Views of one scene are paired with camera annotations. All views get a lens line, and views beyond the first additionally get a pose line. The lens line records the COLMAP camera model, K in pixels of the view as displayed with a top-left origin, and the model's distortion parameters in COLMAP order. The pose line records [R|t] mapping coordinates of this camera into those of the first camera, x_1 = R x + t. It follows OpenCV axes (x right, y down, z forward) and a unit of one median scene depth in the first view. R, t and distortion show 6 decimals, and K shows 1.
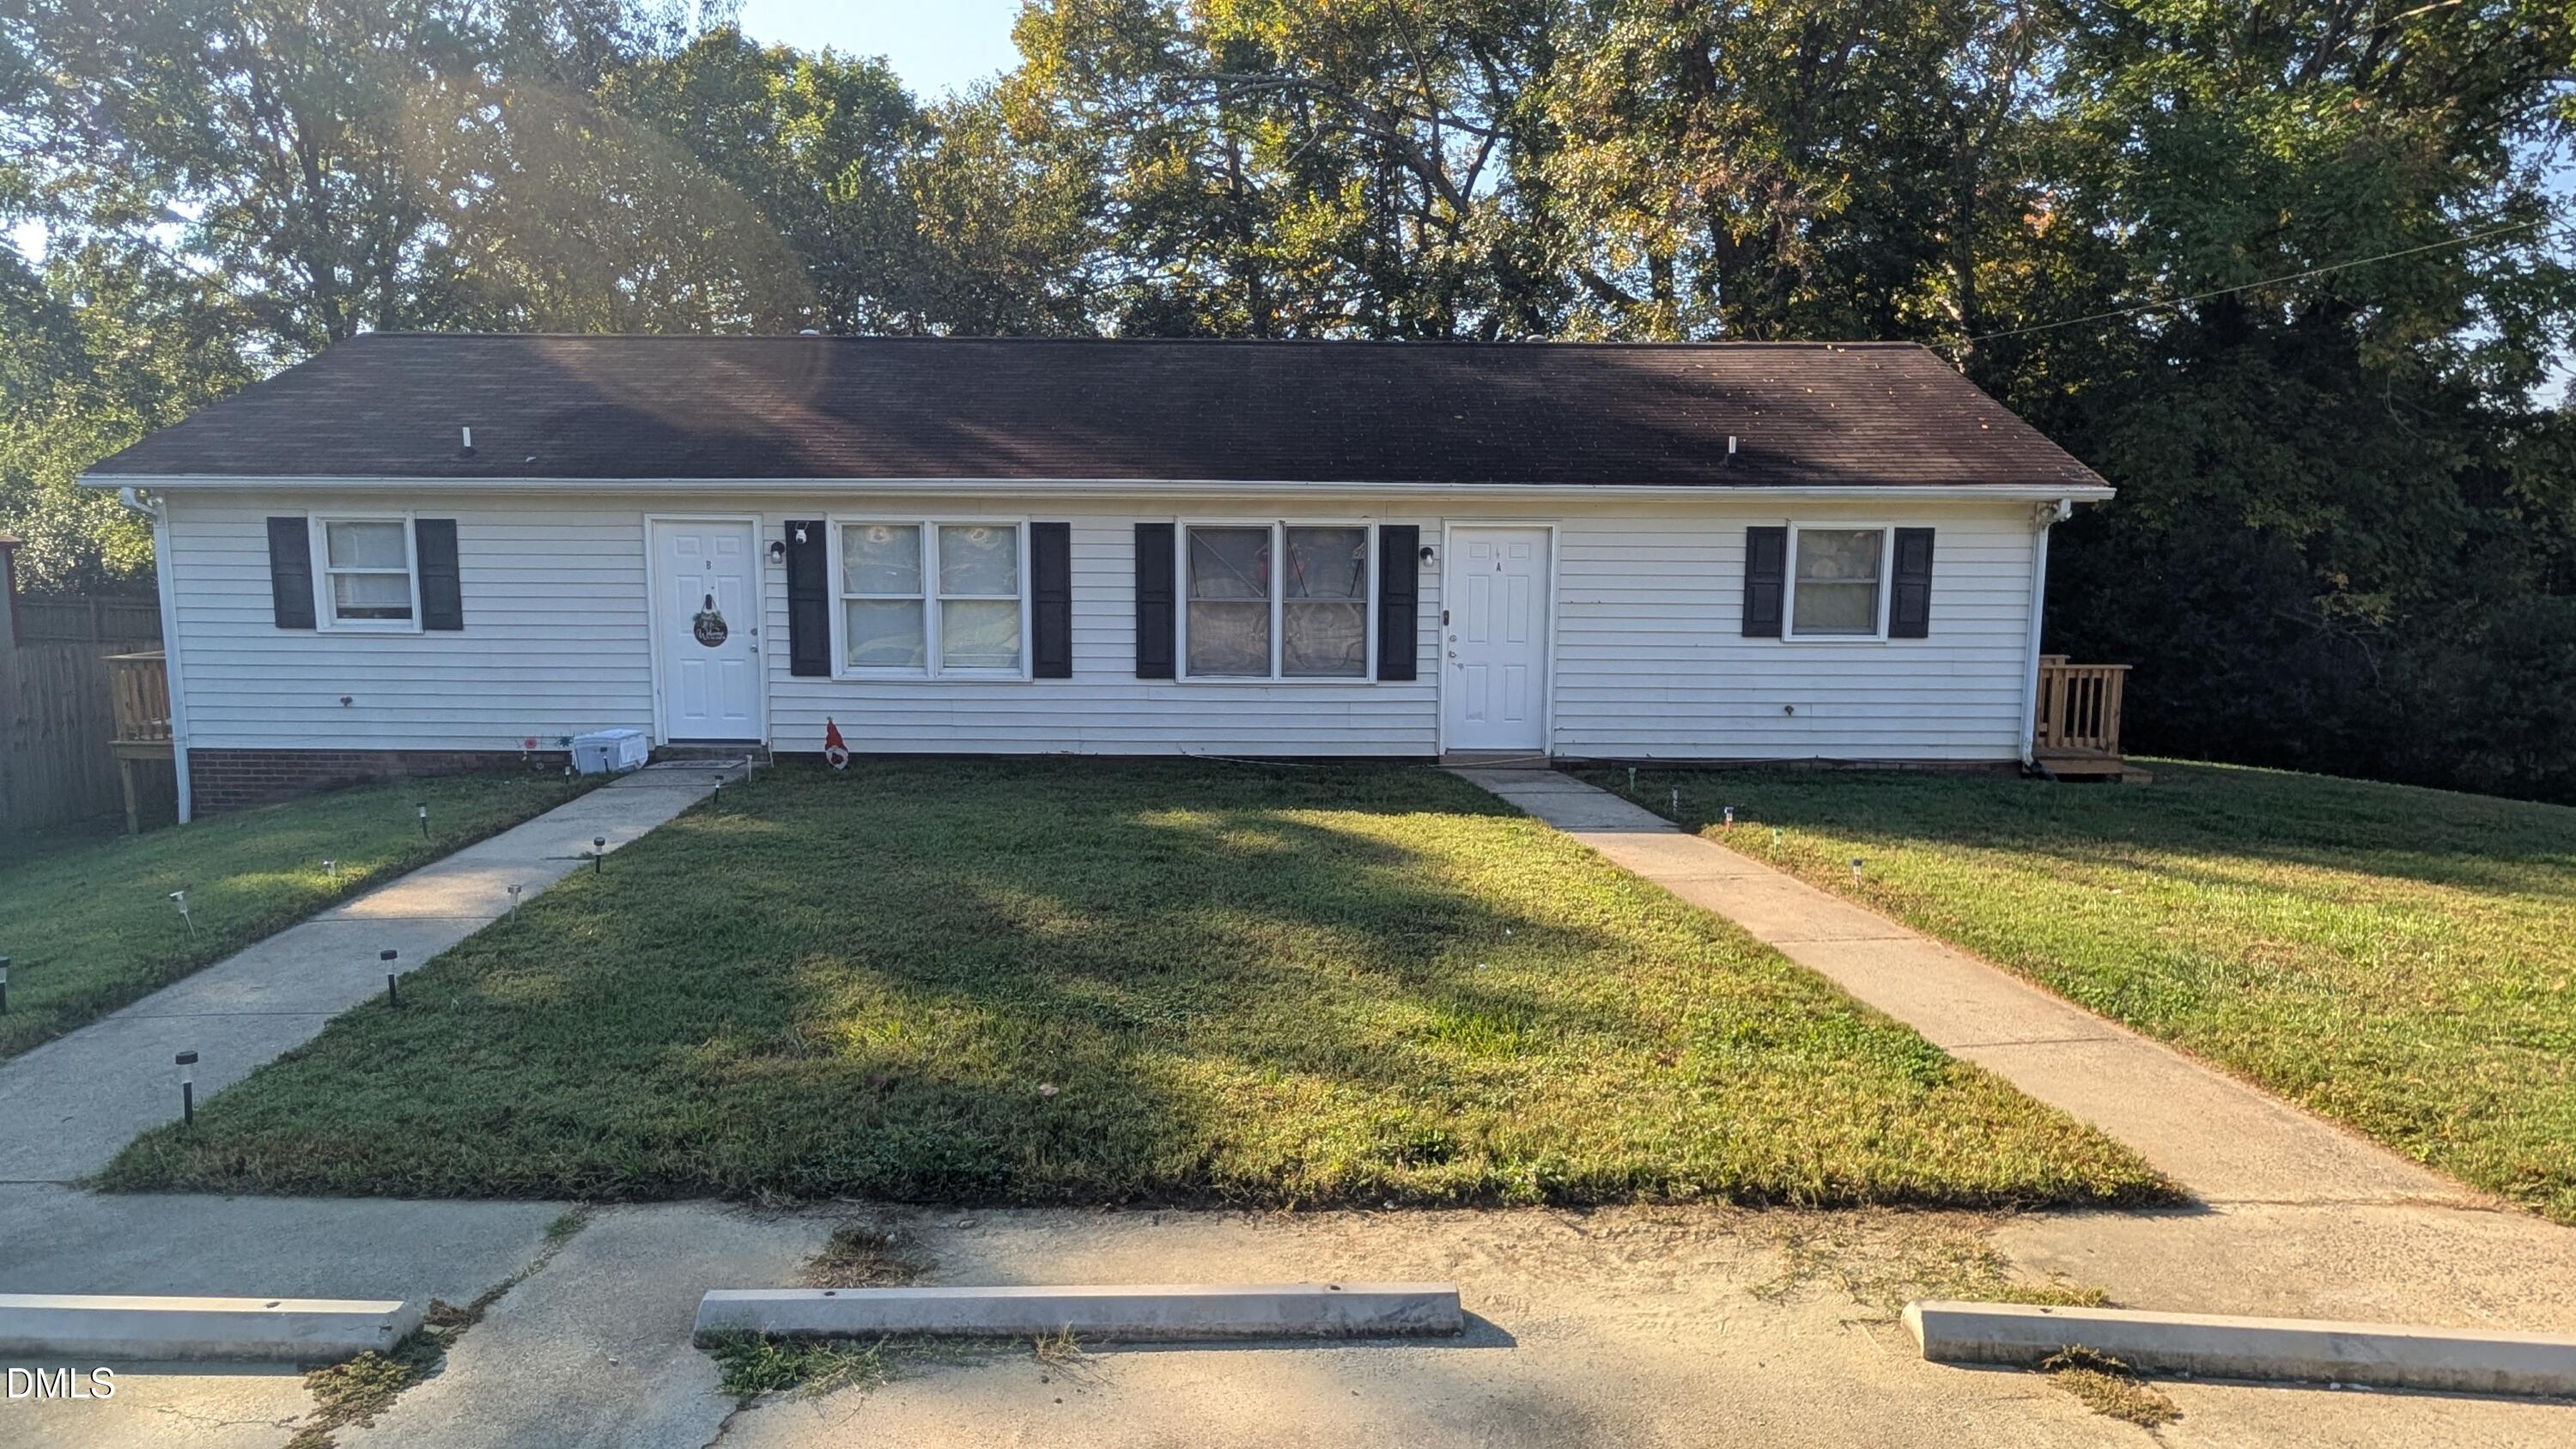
lens RADIAL K [[1468.0, 0, 1288.0], [0, 1468.0, 724.5], [0, 0, 1]] dist [-0.003378, -0.000775]
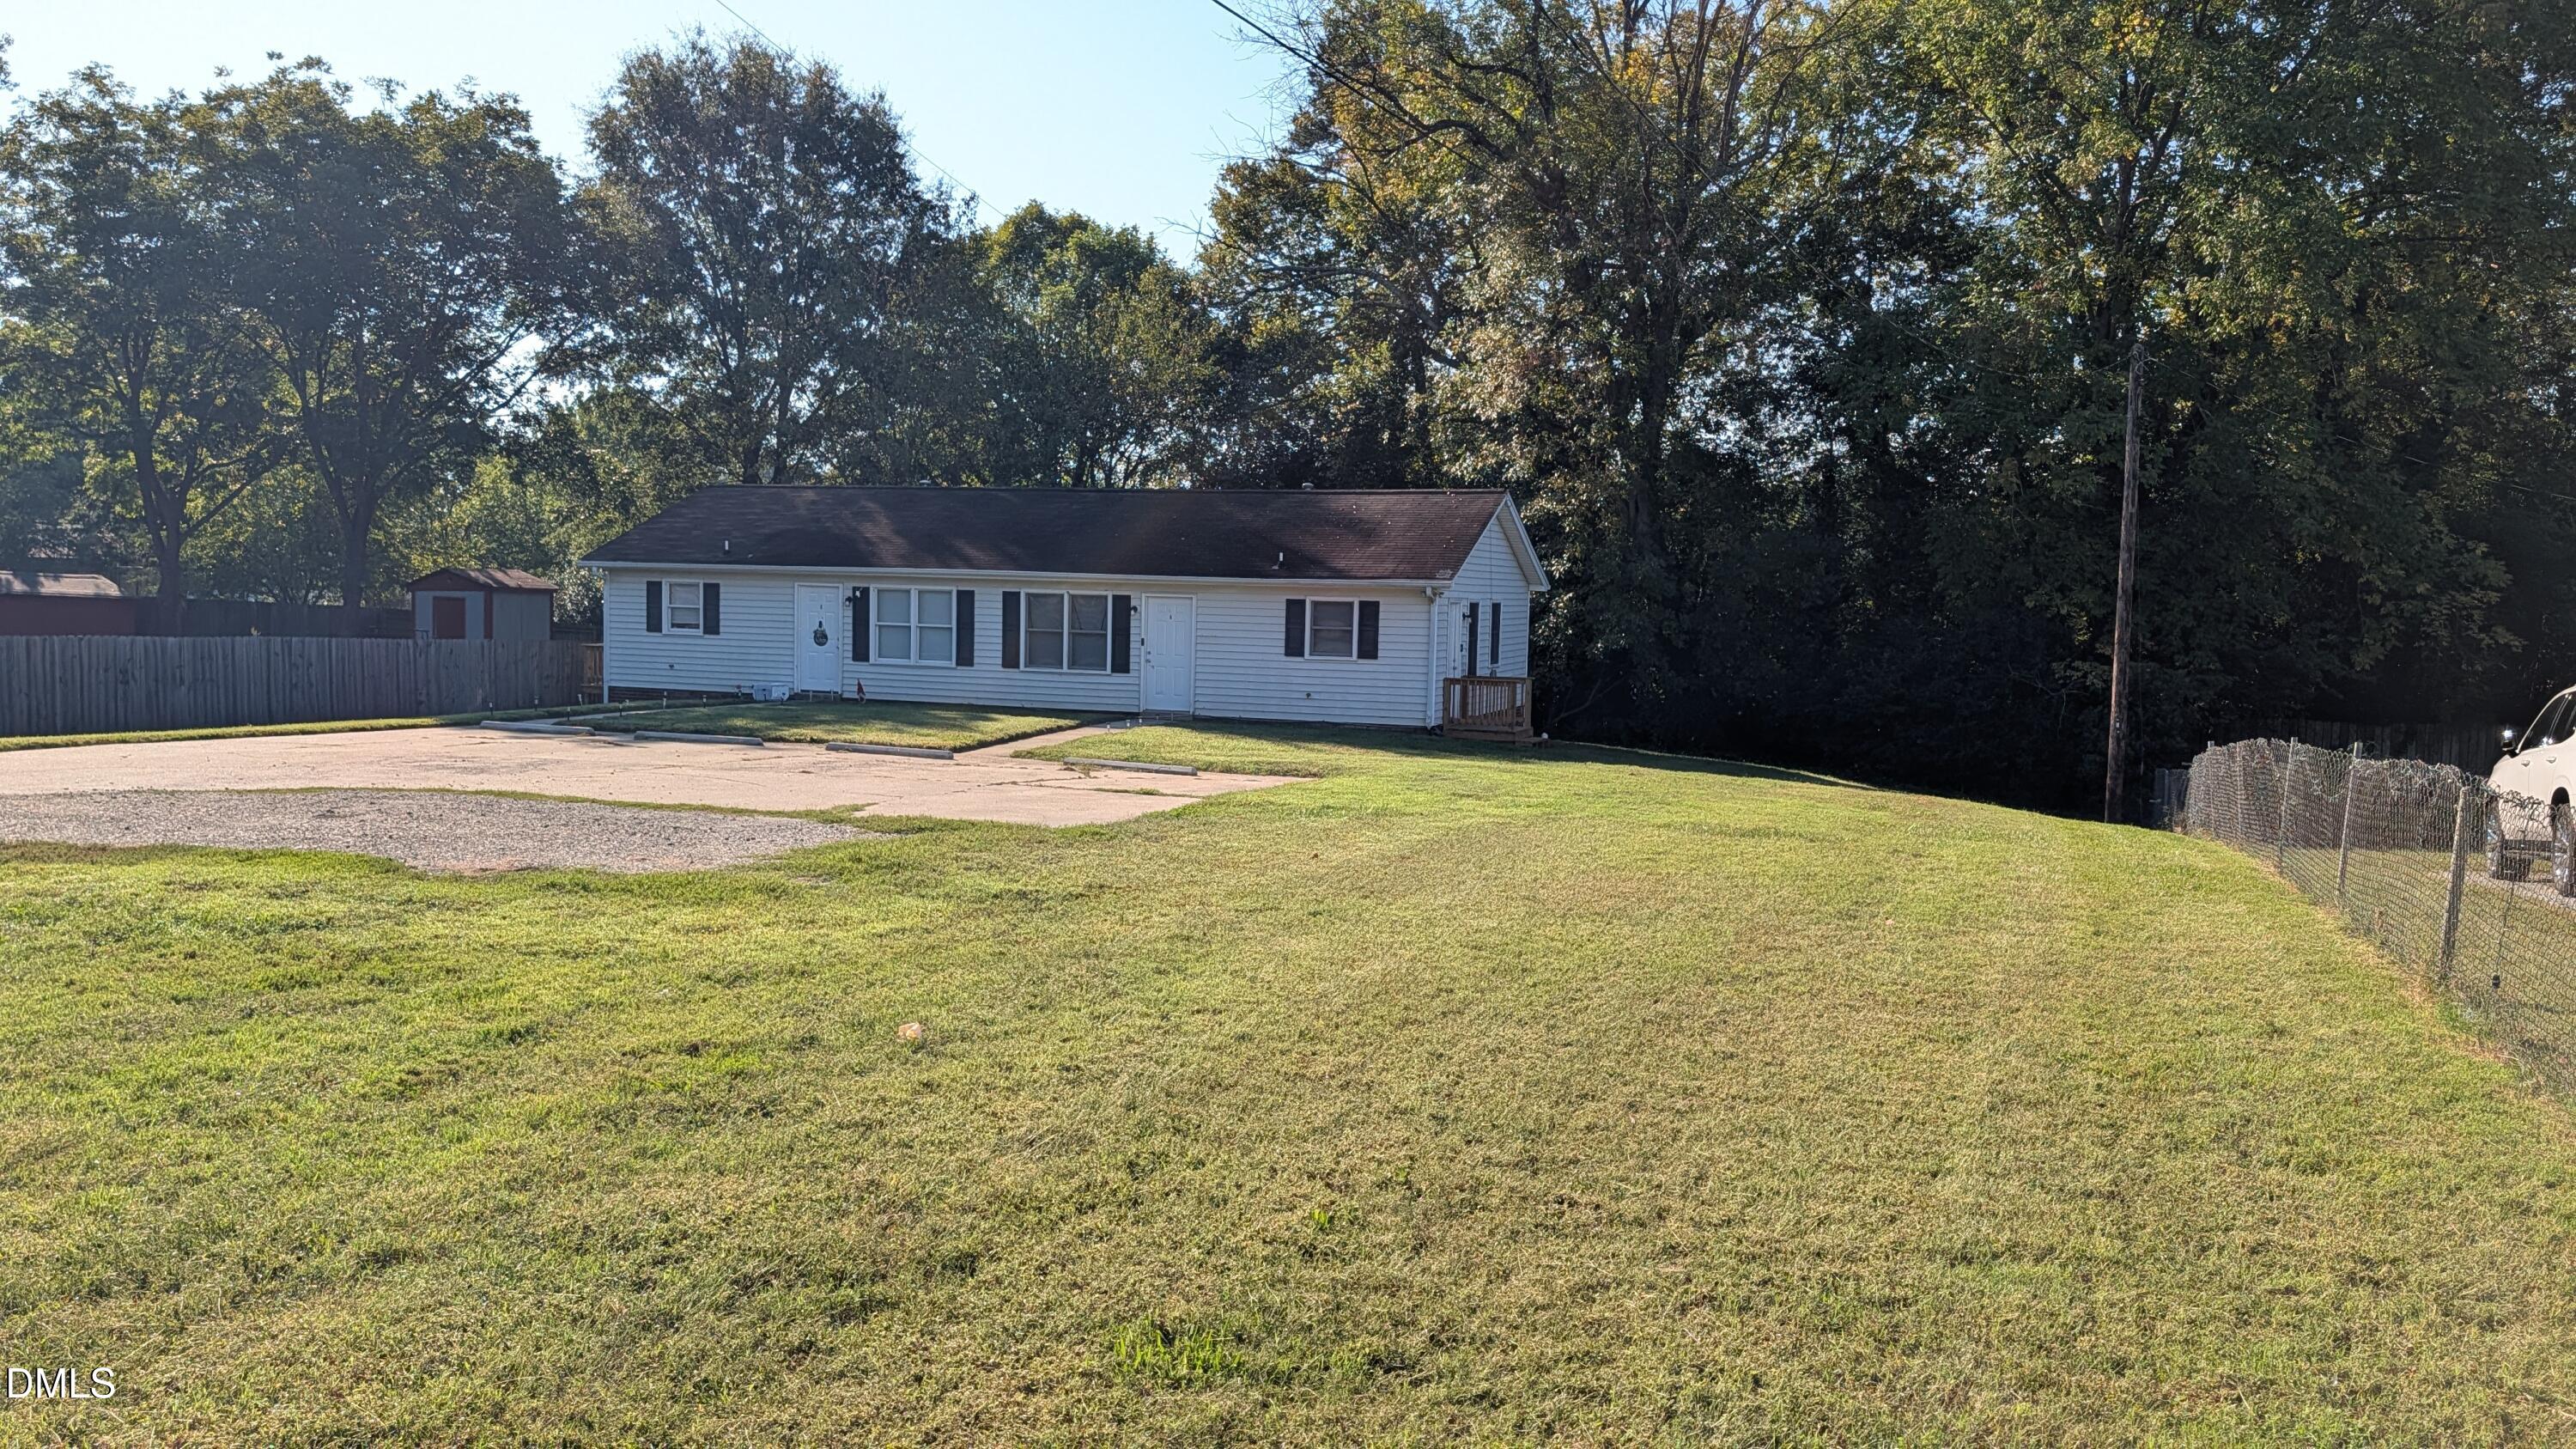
lens RADIAL K [[1846.2, 0, 1261.2], [0, 1846.2, 711.2], [0, 0, 1]] dist [0.032824, -0.031461]
pose [[0.939543, 0.039007, -0.340202, 1.089130], [-0.061517, 0.996555, -0.055629, 0.146150], [0.336860, 0.073193, 0.938705, -1.246218]]
